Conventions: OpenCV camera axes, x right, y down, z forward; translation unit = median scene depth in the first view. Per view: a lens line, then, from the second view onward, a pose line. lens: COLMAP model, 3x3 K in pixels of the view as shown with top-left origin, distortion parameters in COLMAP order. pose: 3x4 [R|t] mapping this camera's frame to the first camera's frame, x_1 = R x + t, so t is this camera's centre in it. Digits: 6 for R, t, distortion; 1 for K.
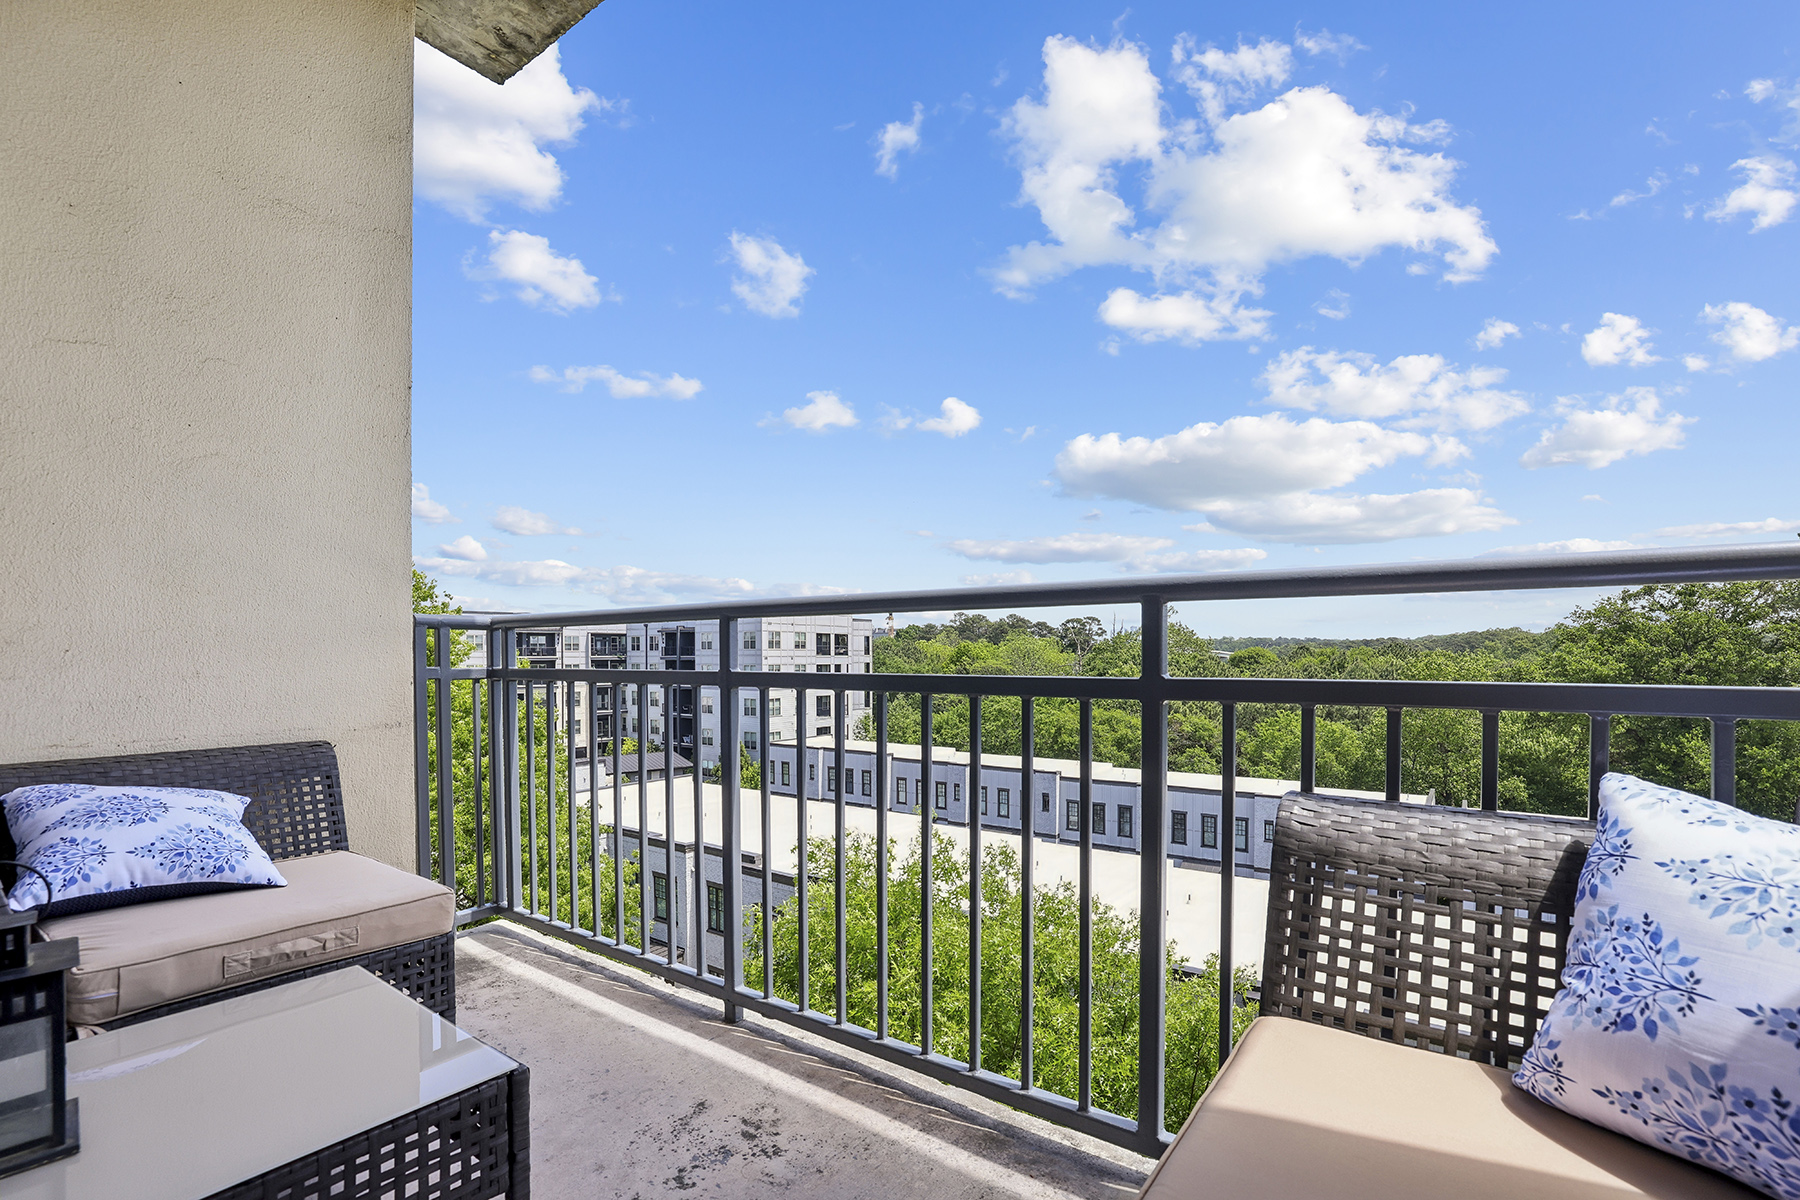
lens RADIAL K [[796.6, 0, 898.6], [0, 796.6, 617.3], [0, 0, 1]] dist [-0.046770, 0.016619]
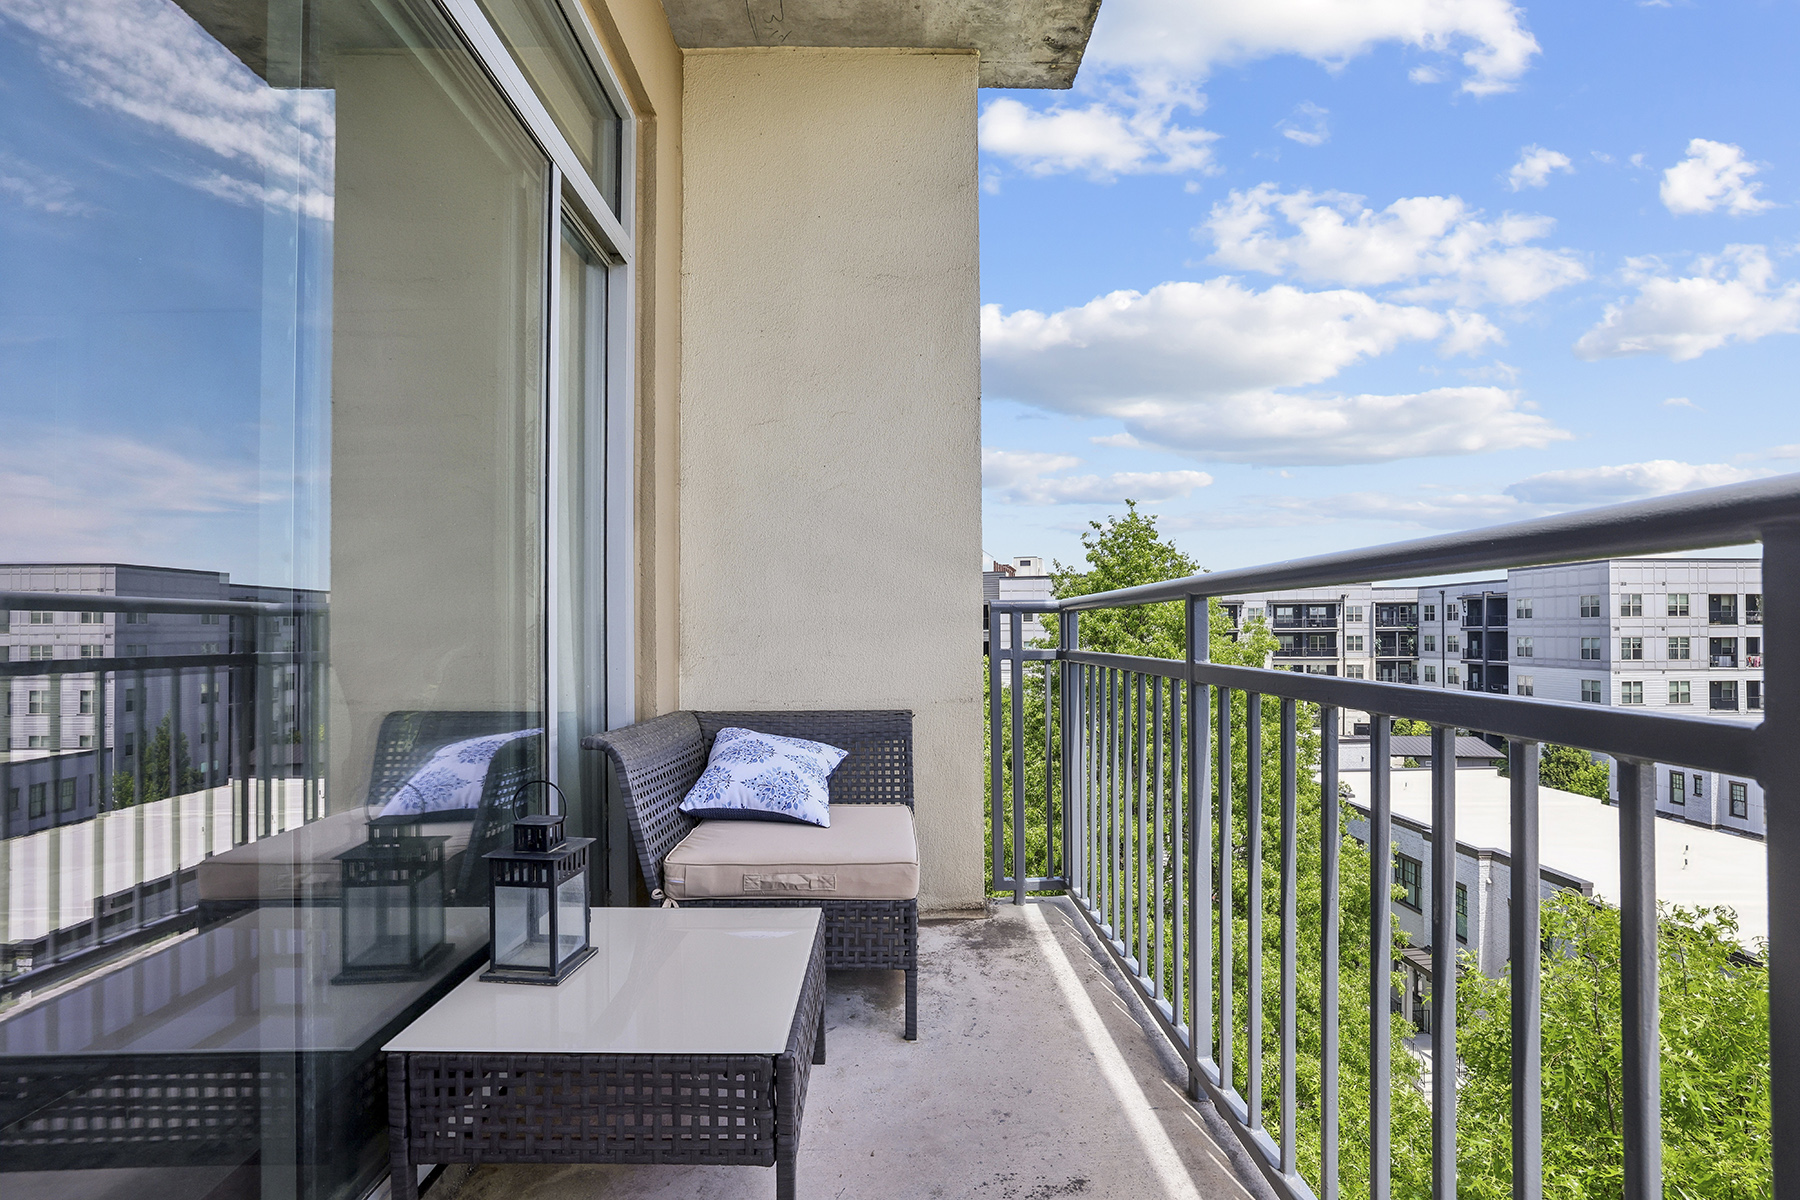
lens RADIAL K [[780.5, 0, 905.4], [0, 780.5, 600.2], [0, 0, 1]] dist [-0.038573, 0.013833]
pose [[0.609194, -0.030502, -0.792434, 0.287928], [0.041267, 0.999125, -0.006733, -0.005732], [0.791946, -0.028600, 0.609920, 0.344188]]
